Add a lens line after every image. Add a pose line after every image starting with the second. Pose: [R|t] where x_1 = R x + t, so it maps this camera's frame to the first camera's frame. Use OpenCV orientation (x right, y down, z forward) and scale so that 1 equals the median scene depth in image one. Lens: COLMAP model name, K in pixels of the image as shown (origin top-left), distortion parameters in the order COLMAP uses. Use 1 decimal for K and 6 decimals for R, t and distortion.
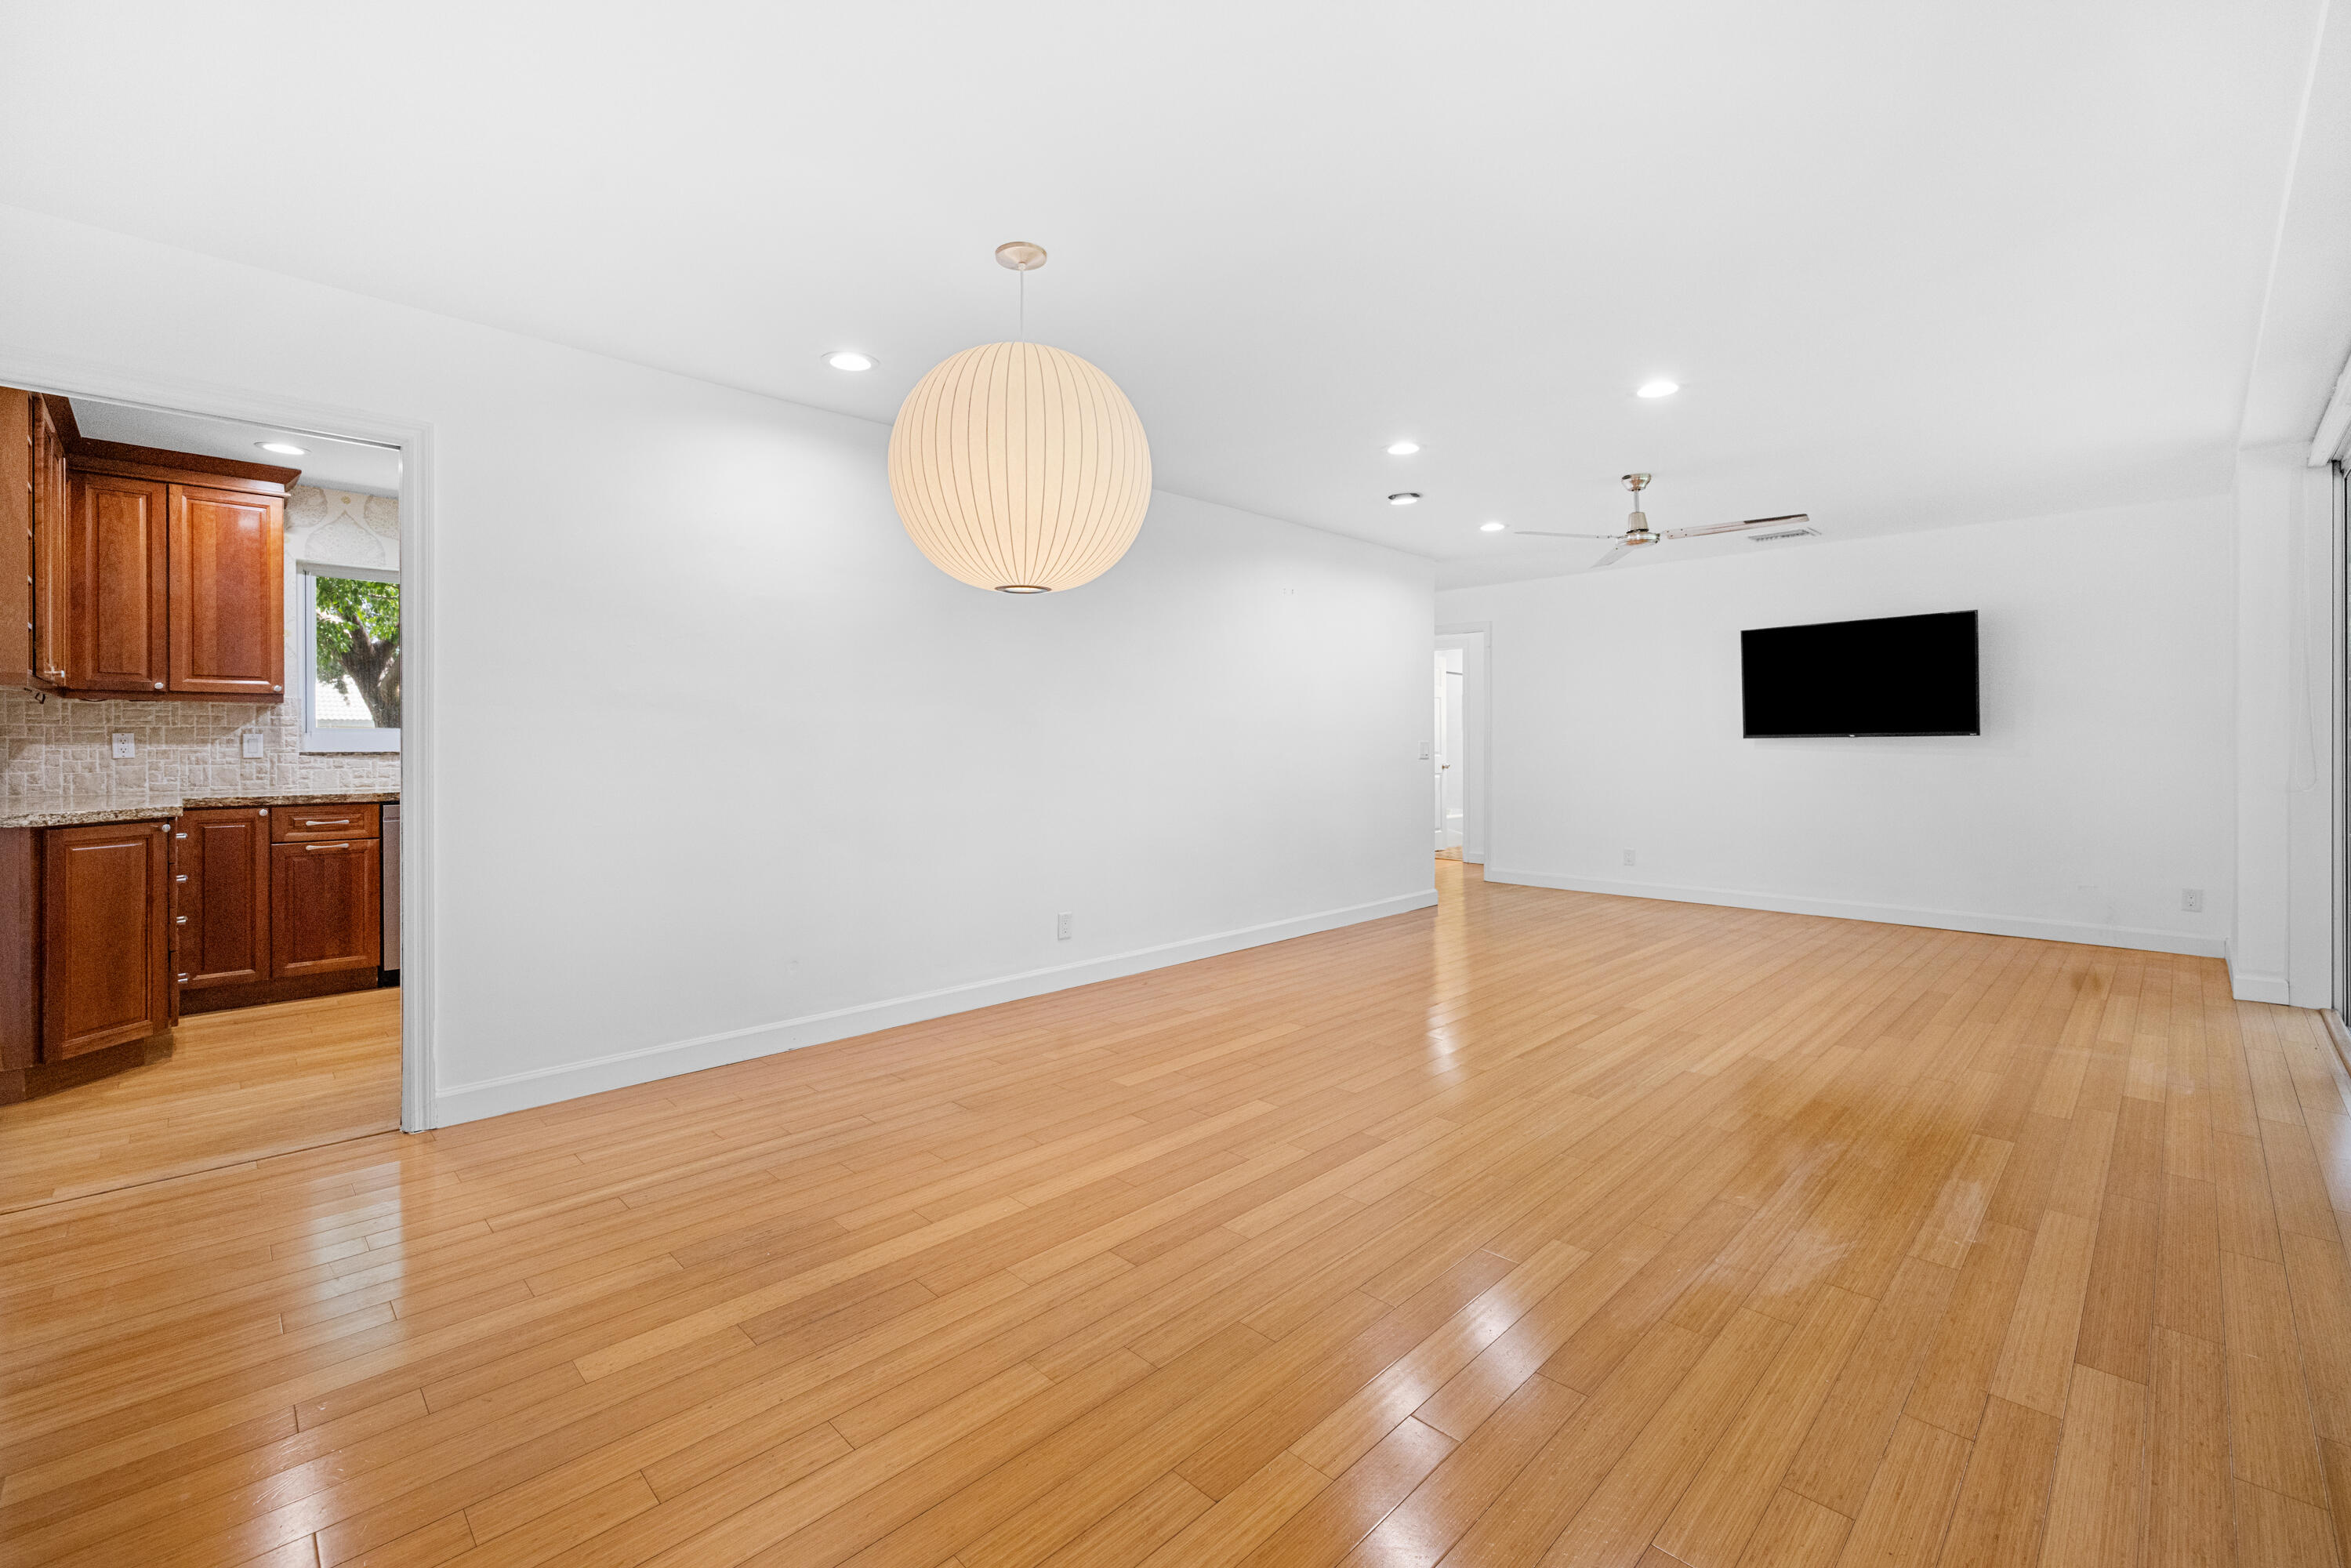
lens RADIAL K [[996.7, 0, 1184.6], [0, 996.7, 744.1], [0, 0, 1]] dist [-0.003086, 0.001208]
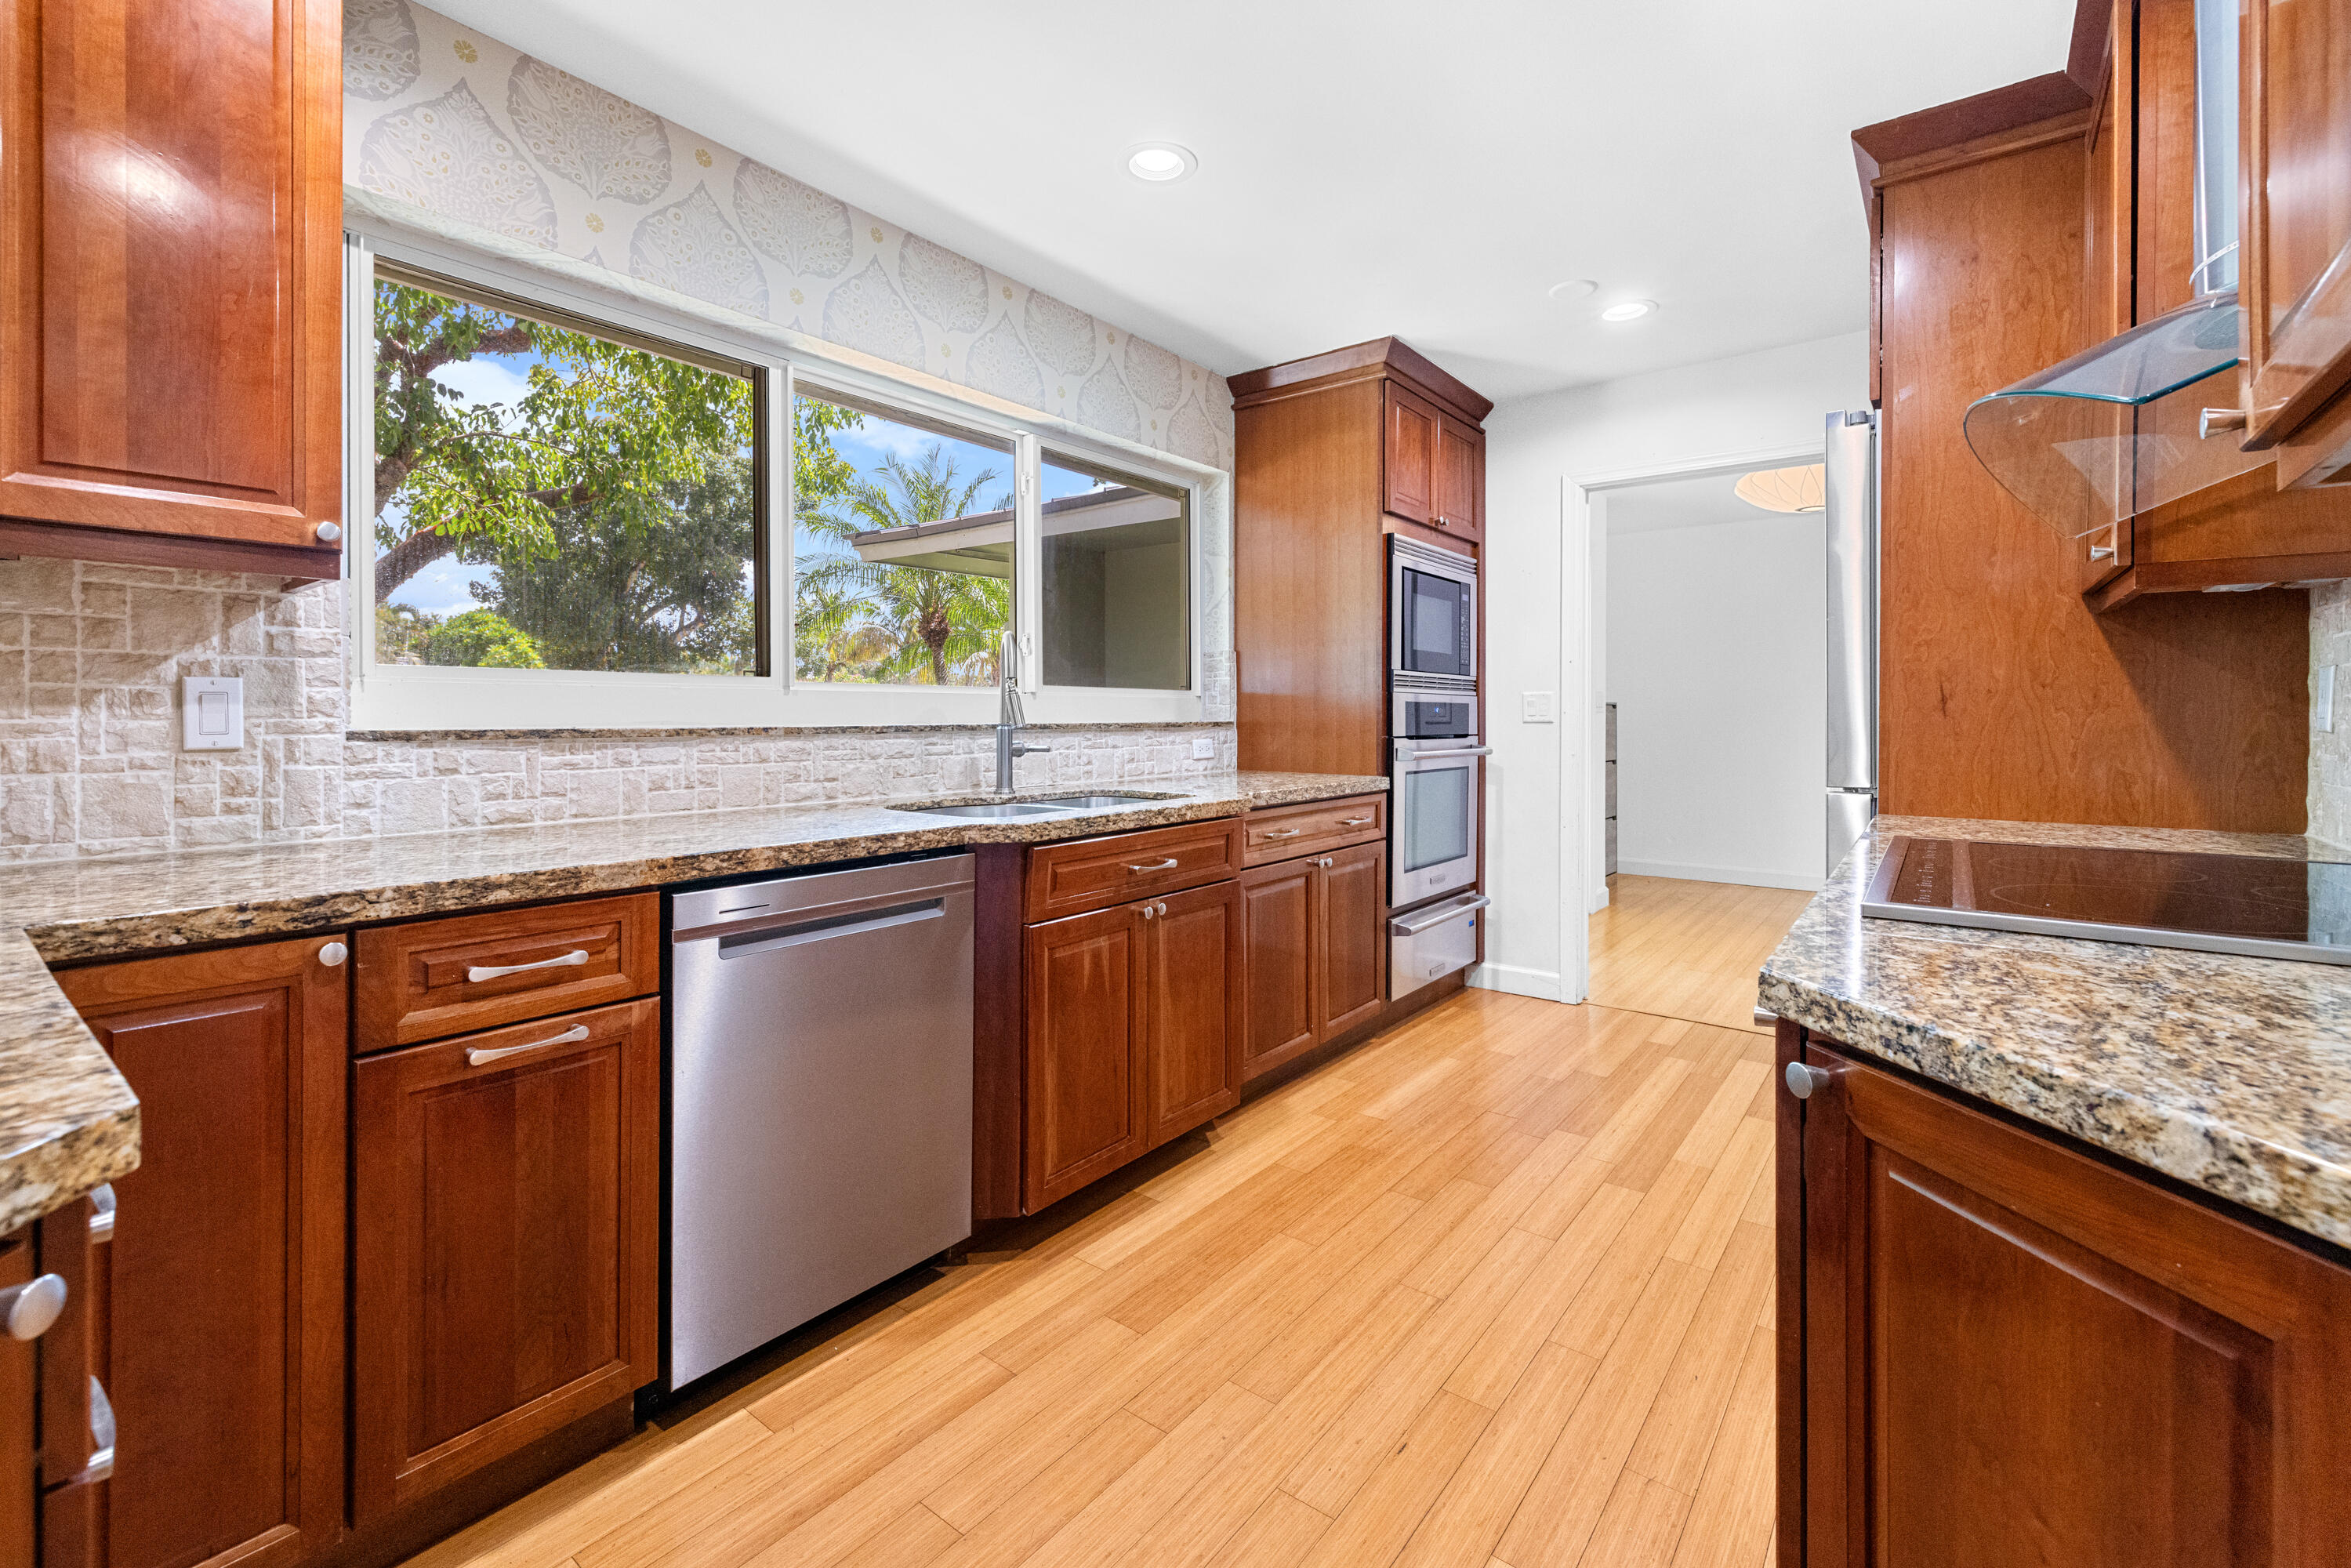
lens RADIAL K [[996.7, 0, 1162.7], [0, 996.7, 714.8], [0, 0, 1]] dist [-0.003086, 0.001208]
pose [[0.992352, 0.003391, 0.123394, -0.678802], [-0.003332, 0.999994, -0.000691, 0.001535], [-0.123395, 0.000274, 0.992358, 0.646638]]
